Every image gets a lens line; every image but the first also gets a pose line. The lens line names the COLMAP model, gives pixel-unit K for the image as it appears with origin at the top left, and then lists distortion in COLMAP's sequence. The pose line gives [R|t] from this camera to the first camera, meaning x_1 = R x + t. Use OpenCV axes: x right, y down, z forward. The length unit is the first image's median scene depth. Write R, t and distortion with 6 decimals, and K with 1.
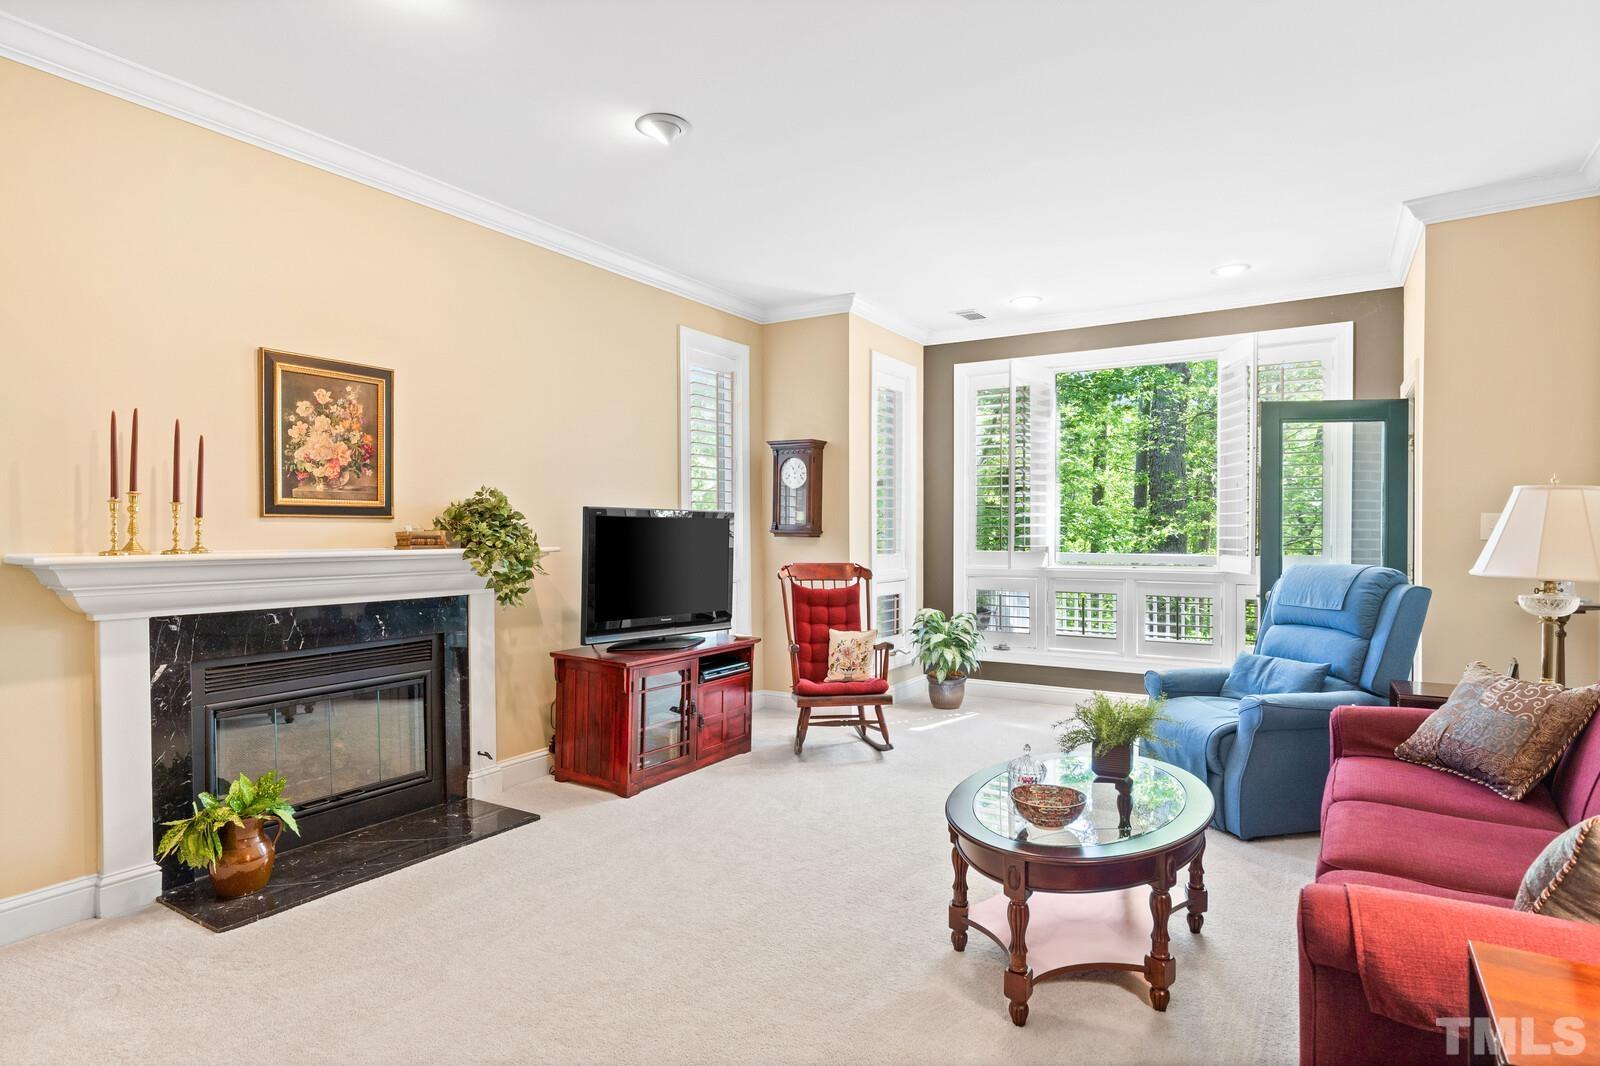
lens RADIAL K [[853.5, 0, 798.3], [0, 853.5, 532.1], [0, 0, 1]] dist [0.001767, 0.001040]
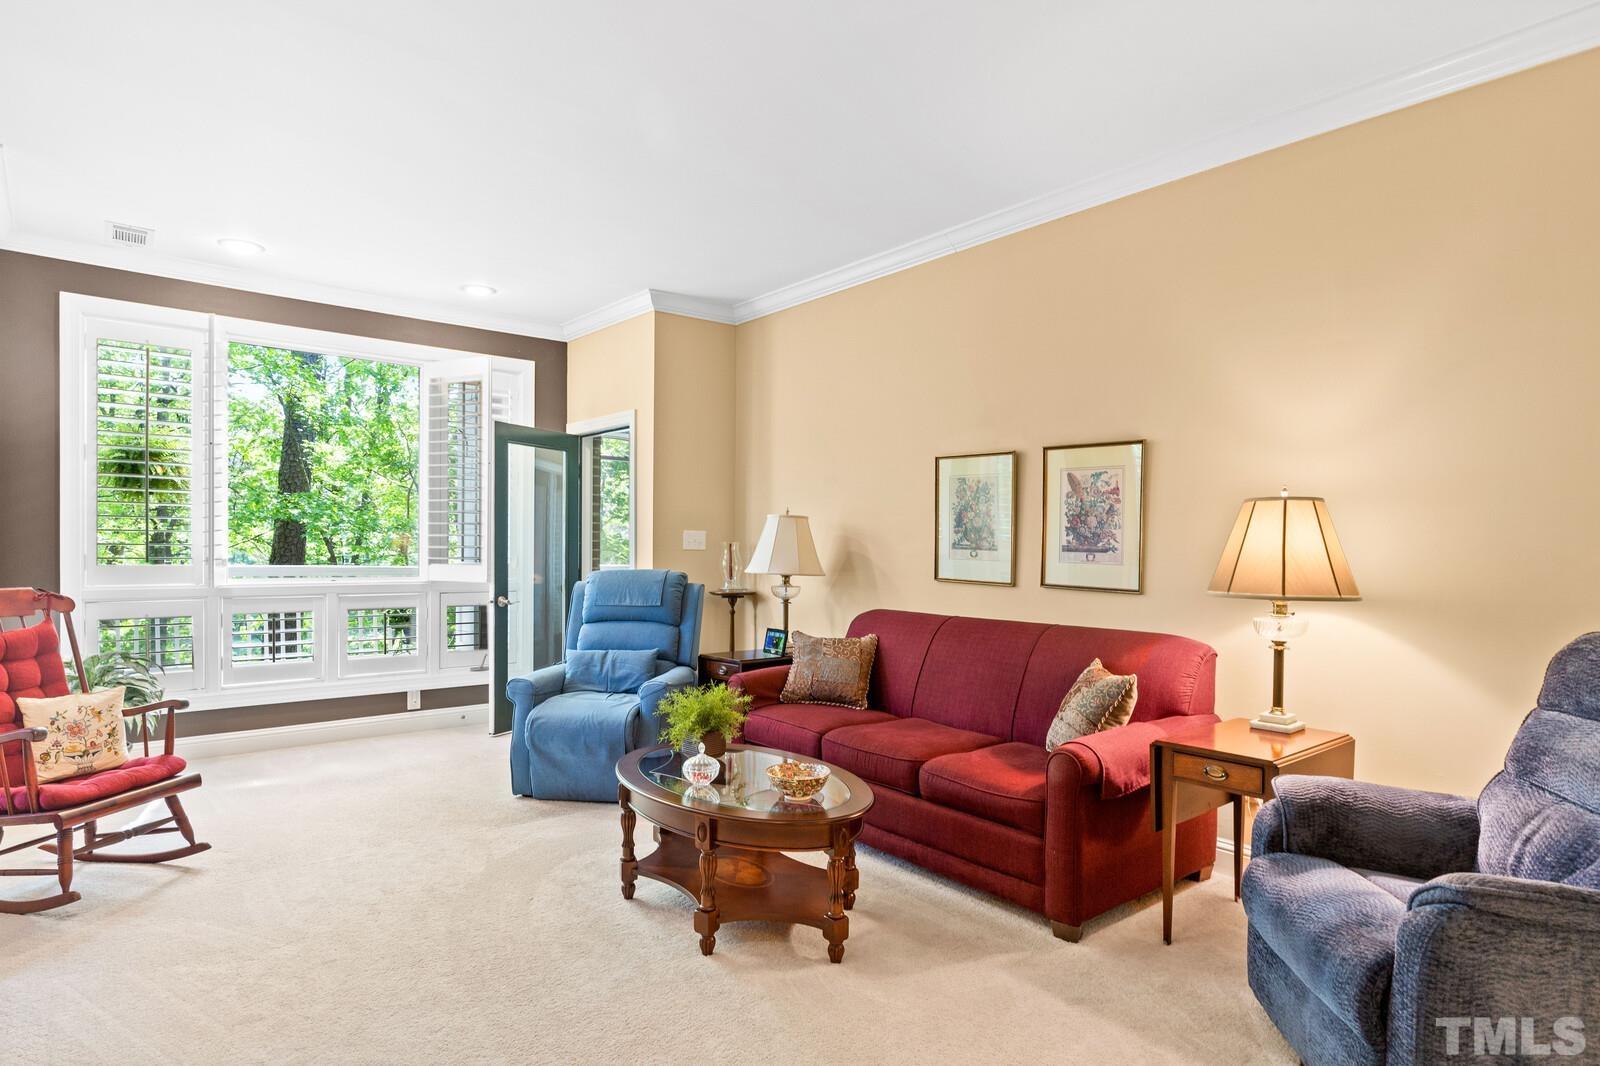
lens RADIAL K [[884.7, 0, 796.2], [0, 884.7, 543.3], [0, 0, 1]] dist [0.003652, 0.000335]
pose [[0.319603, 0.004354, 0.947542, -0.387314], [-0.007899, 0.999967, -0.001931, 0.000532], [-0.947519, -0.006867, 0.319627, 0.281375]]
